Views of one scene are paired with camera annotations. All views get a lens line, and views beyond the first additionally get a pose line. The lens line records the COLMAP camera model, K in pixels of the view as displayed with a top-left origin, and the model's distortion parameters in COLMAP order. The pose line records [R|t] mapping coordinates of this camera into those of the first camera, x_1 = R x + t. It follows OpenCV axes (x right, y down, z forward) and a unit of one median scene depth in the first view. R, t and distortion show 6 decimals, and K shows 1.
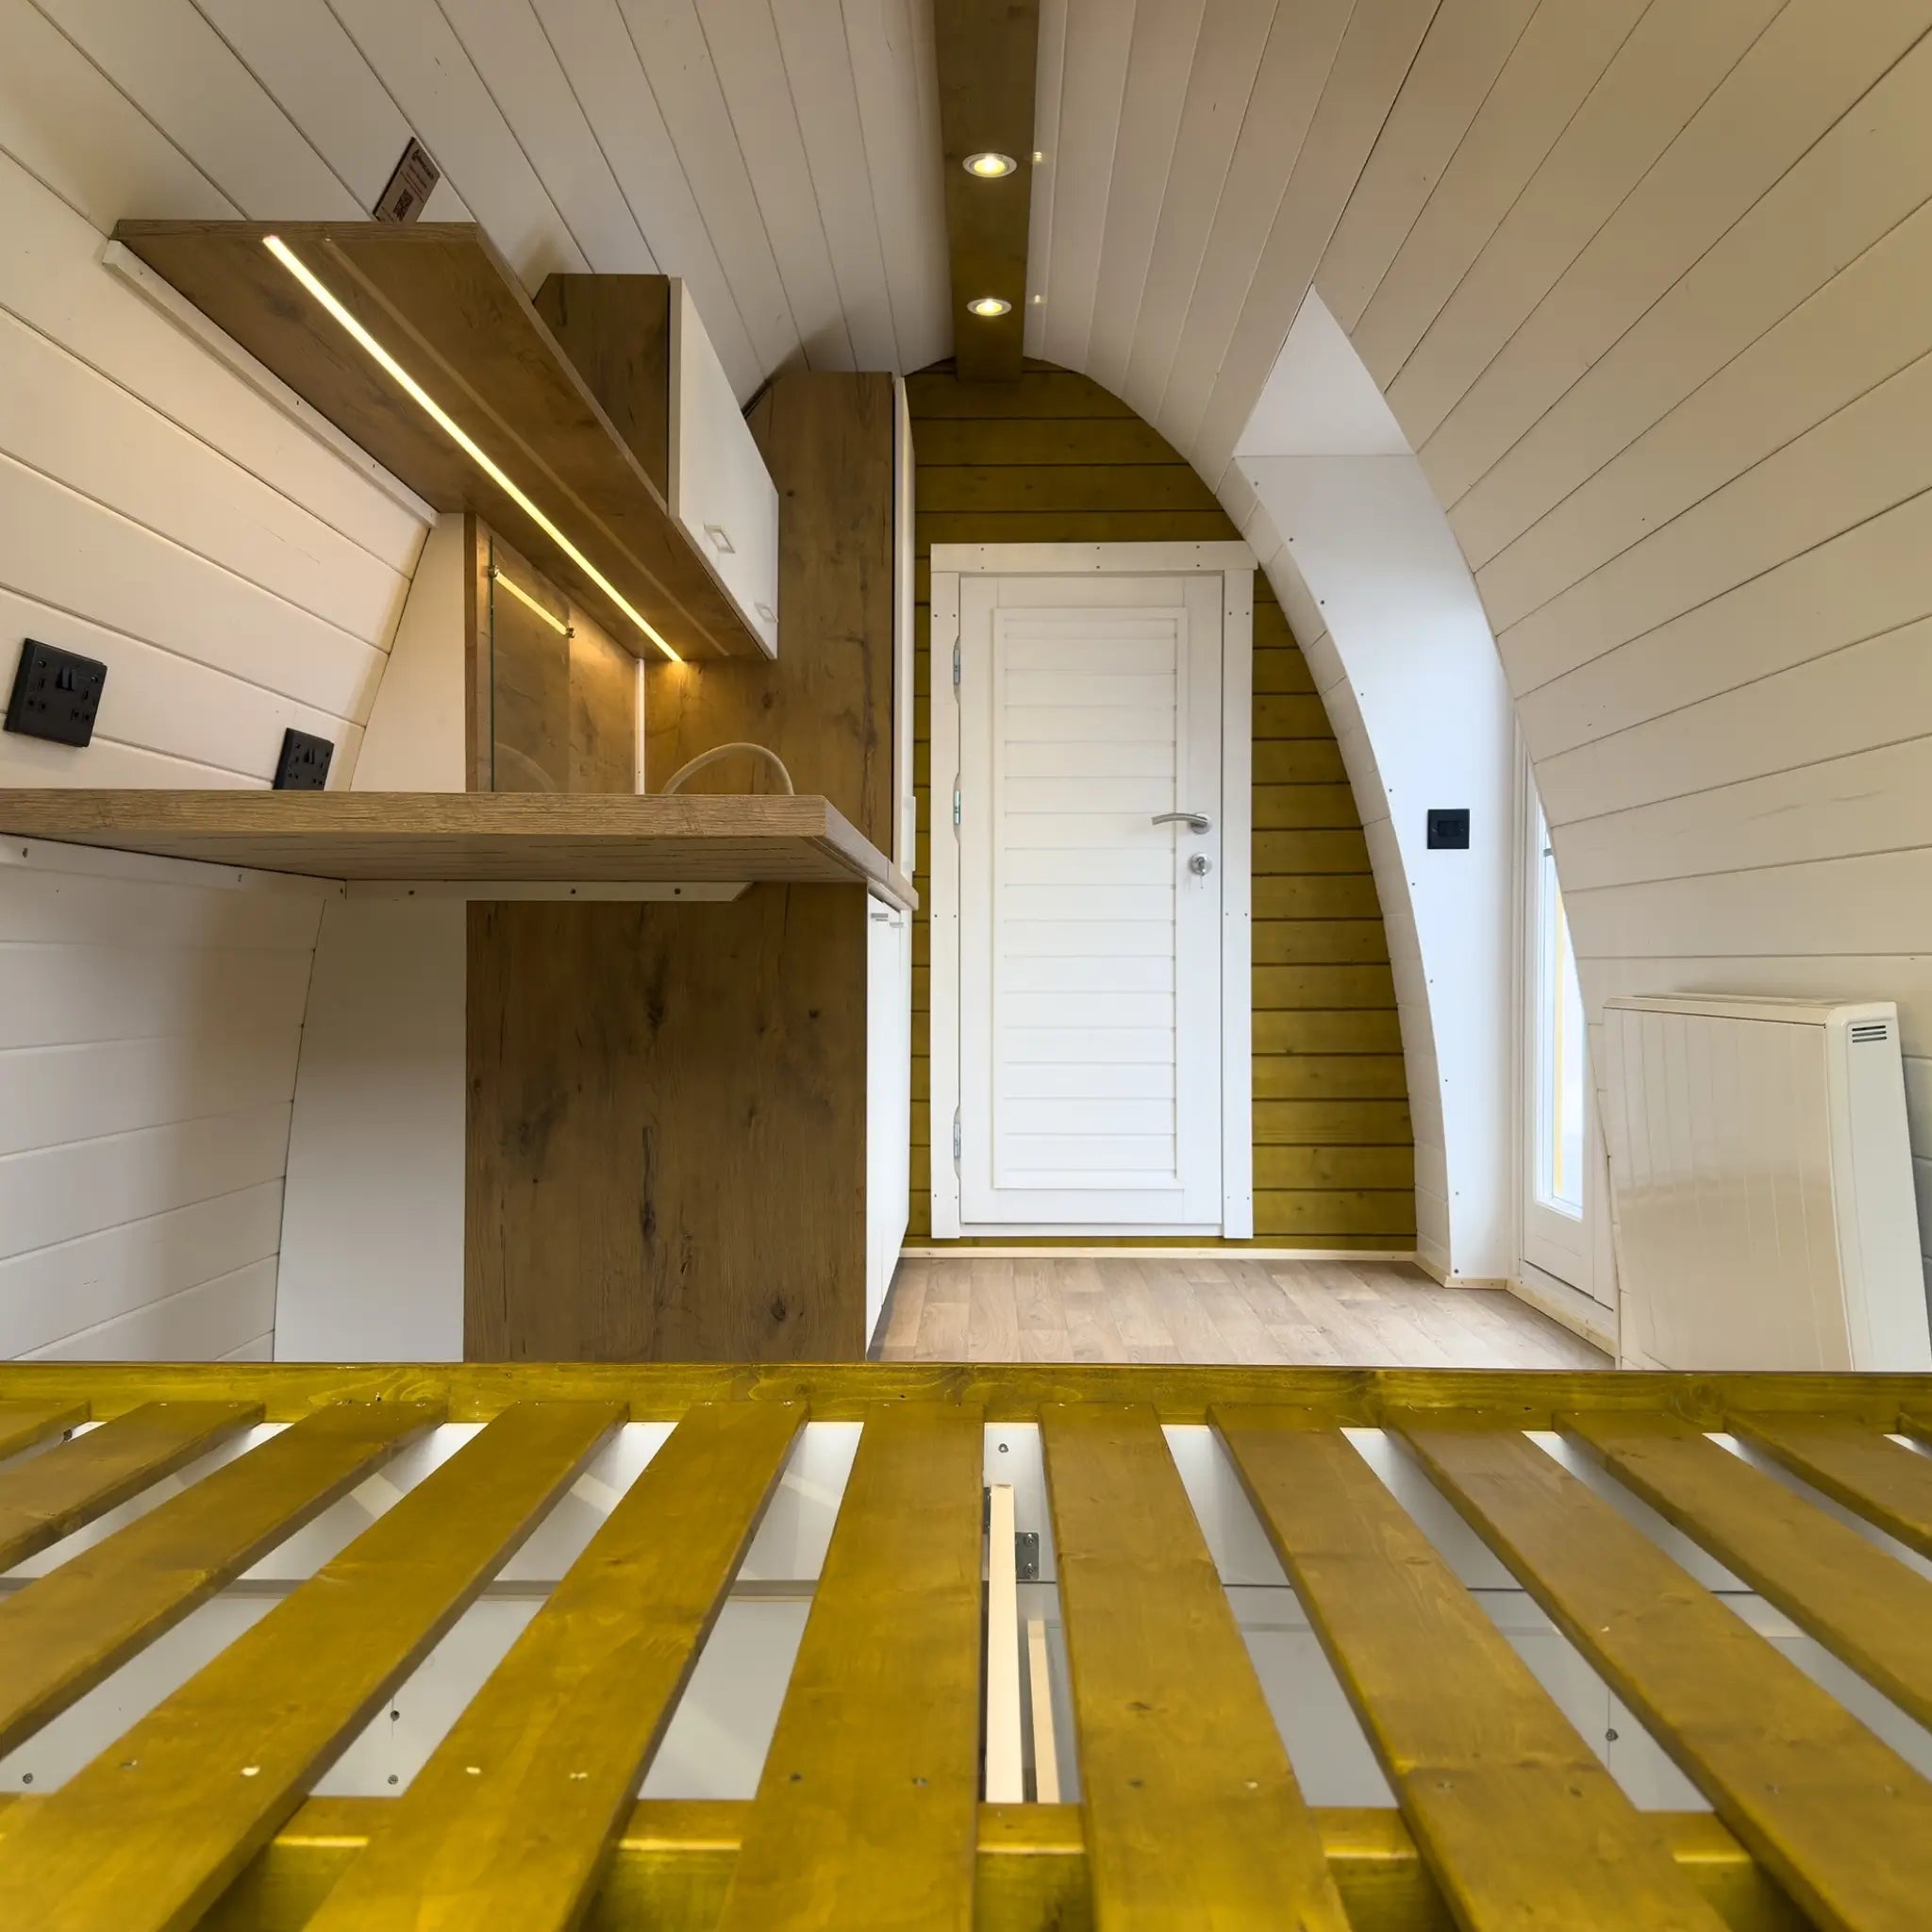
lens RADIAL K [[1874.3, 0, 966.0], [0, 1874.3, 966.0], [0, 0, 1]] dist [0.166891, -0.304689]
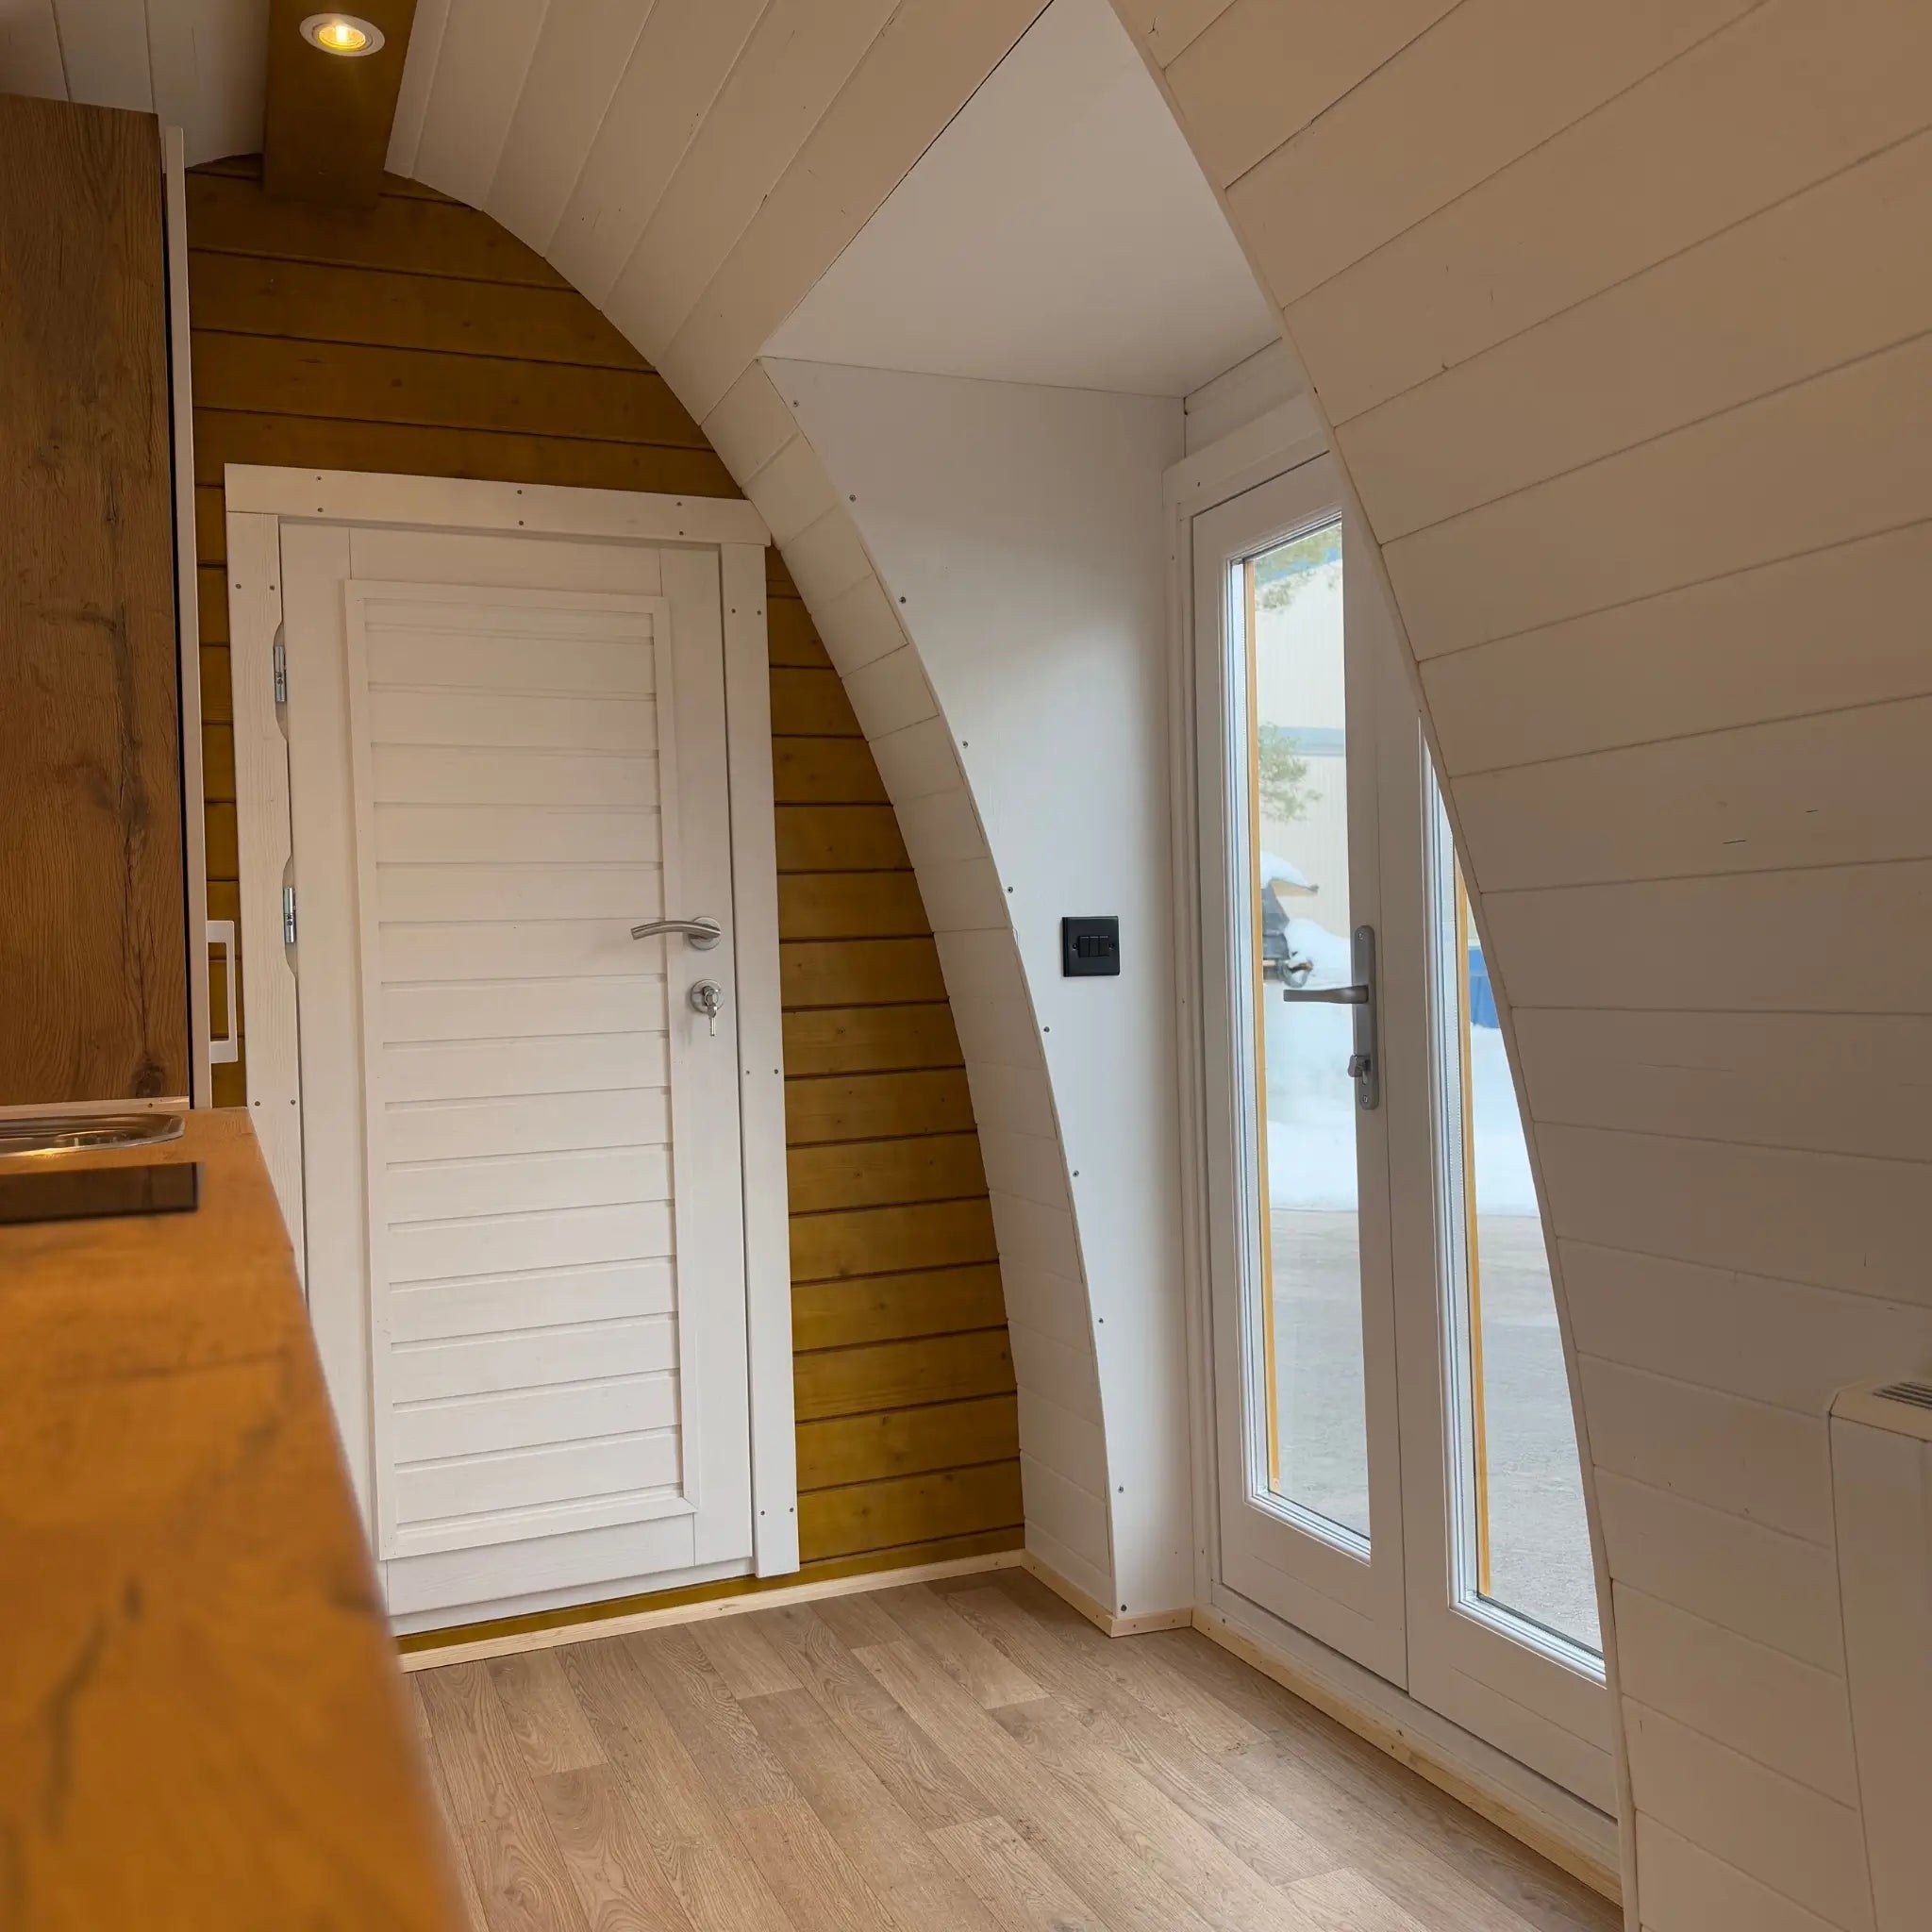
lens RADIAL K [[1819.3, 0, 966.0], [0, 1819.3, 966.0], [0, 0, 1]] dist [0.160573, -0.287370]
pose [[0.920551, -0.032045, 0.389305, -0.036007], [0.033050, 0.999445, 0.004118, -0.064527], [-0.389221, 0.009076, 0.921100, 0.390345]]
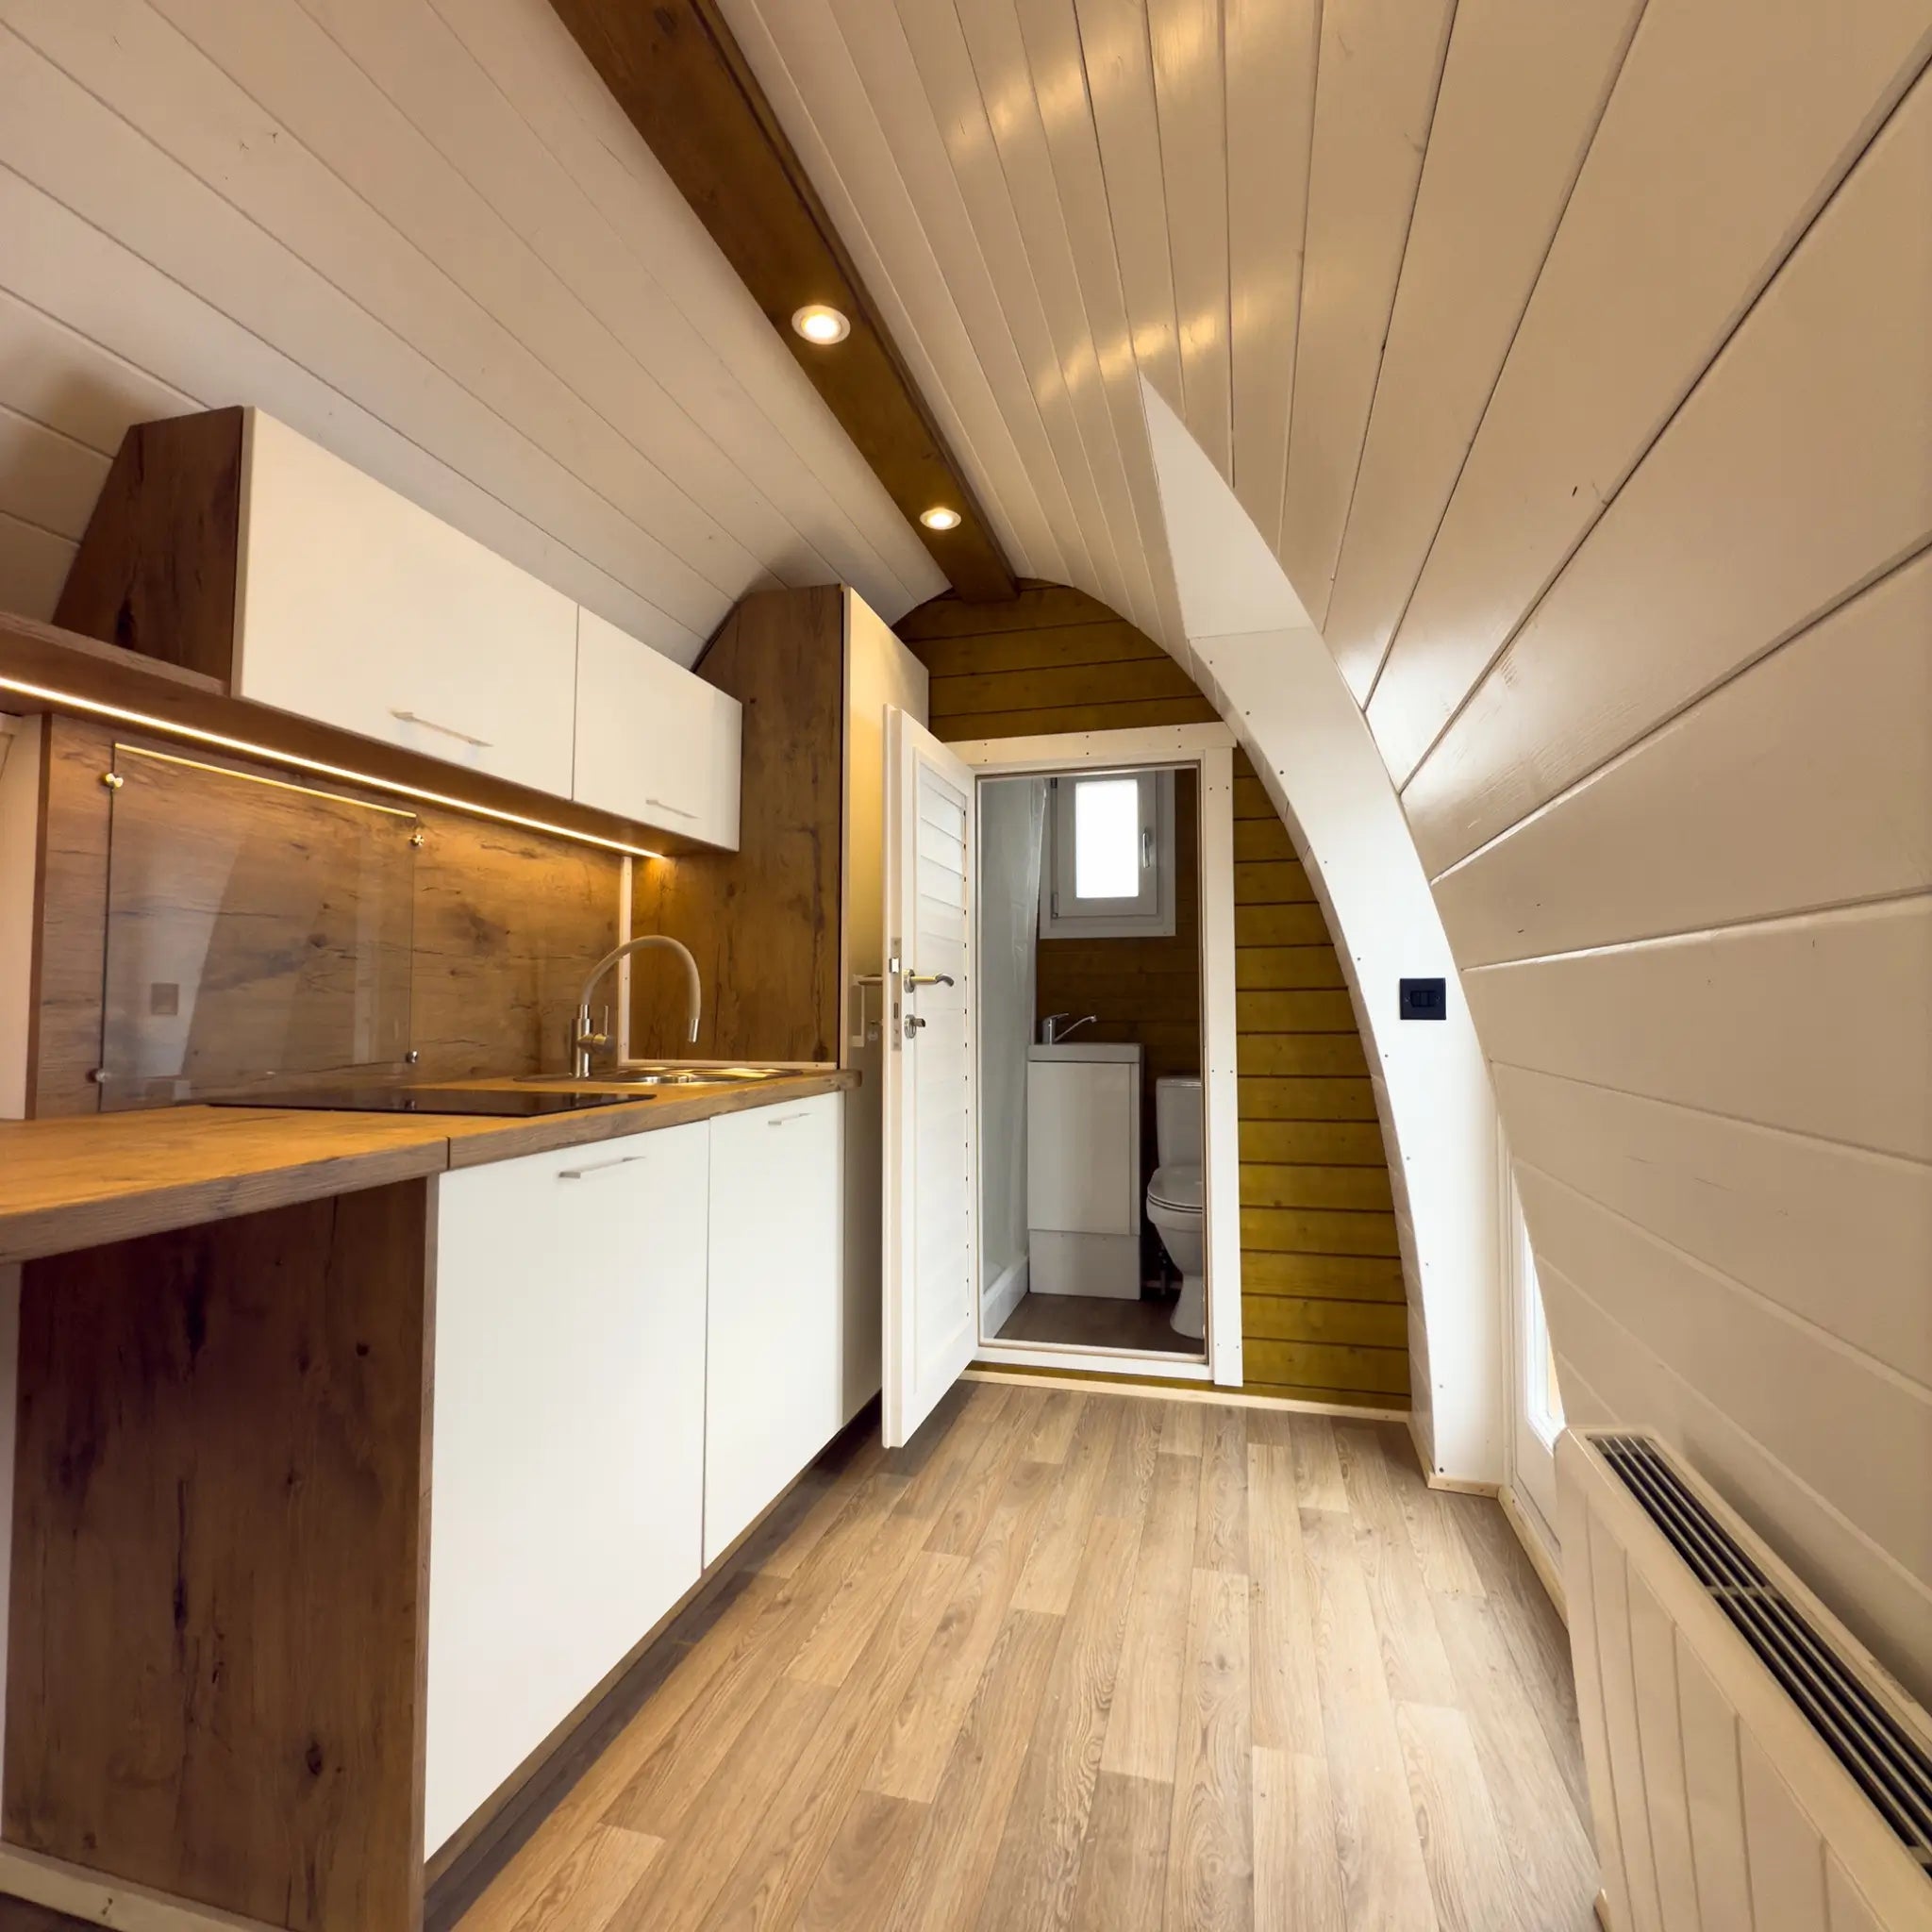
lens RADIAL K [[1028.8, 0, 966.0], [0, 1028.8, 966.0], [0, 0, 1]] dist [0.000740, -0.000385]
pose [[0.967973, -0.015353, -0.250584, 0.150482], [0.005298, 0.999155, -0.040754, -0.063685], [0.250998, 0.038122, 0.967237, 0.408001]]
